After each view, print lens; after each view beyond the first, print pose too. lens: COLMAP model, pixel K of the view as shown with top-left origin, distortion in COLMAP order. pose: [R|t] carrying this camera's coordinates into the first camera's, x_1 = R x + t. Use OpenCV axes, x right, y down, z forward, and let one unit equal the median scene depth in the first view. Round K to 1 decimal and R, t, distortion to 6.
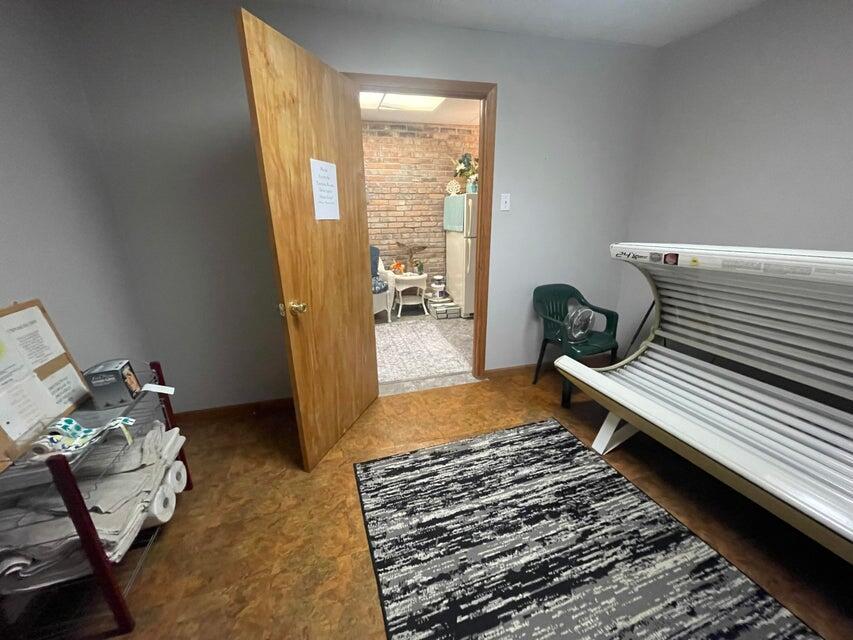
lens RADIAL K [[341.7, 0, 422.3], [0, 341.7, 323.7], [0, 0, 1]] dist [-0.002521, 0.000308]
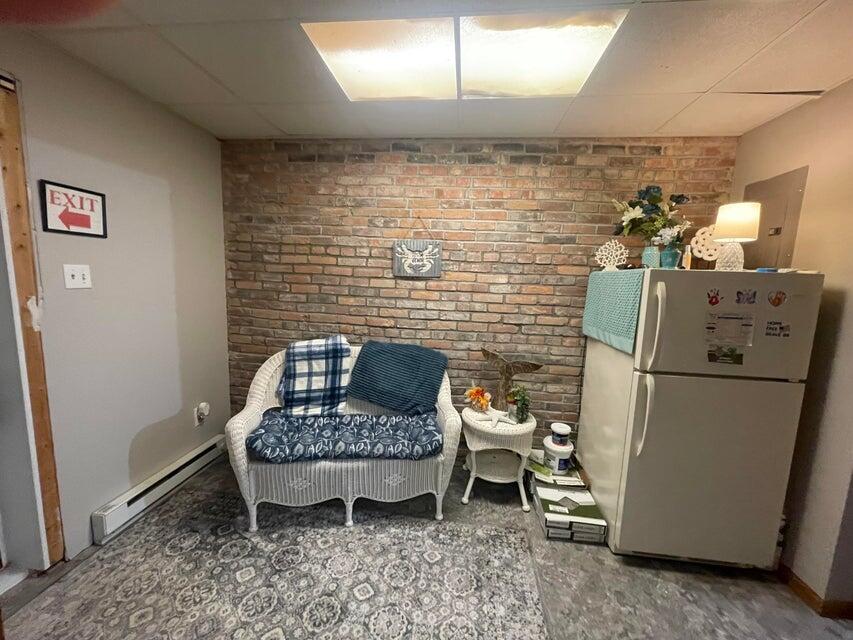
lens RADIAL K [[341.7, 0, 423.5], [0, 341.7, 321.2], [0, 0, 1]] dist [-0.002521, 0.000308]
pose [[0.927034, 0.100008, -0.361394, 0.027482], [-0.167153, 0.972938, -0.159536, -0.183055], [0.335659, 0.208304, 0.918664, 0.478275]]
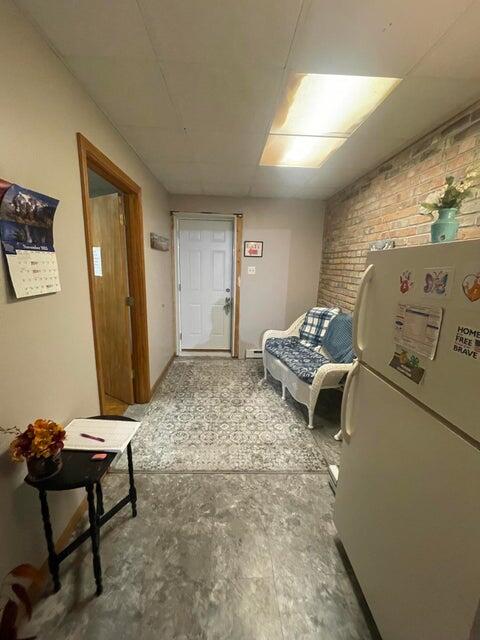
lens RADIAL K [[256.4, 0, 237.6], [0, 256.4, 315.7], [0, 0, 1]] dist [-0.002521, 0.000308]
pose [[-0.225567, 0.195404, -0.954430, 0.391550], [-0.327230, 0.907565, 0.263146, -0.297518], [0.917628, 0.371675, -0.140775, 0.809447]]
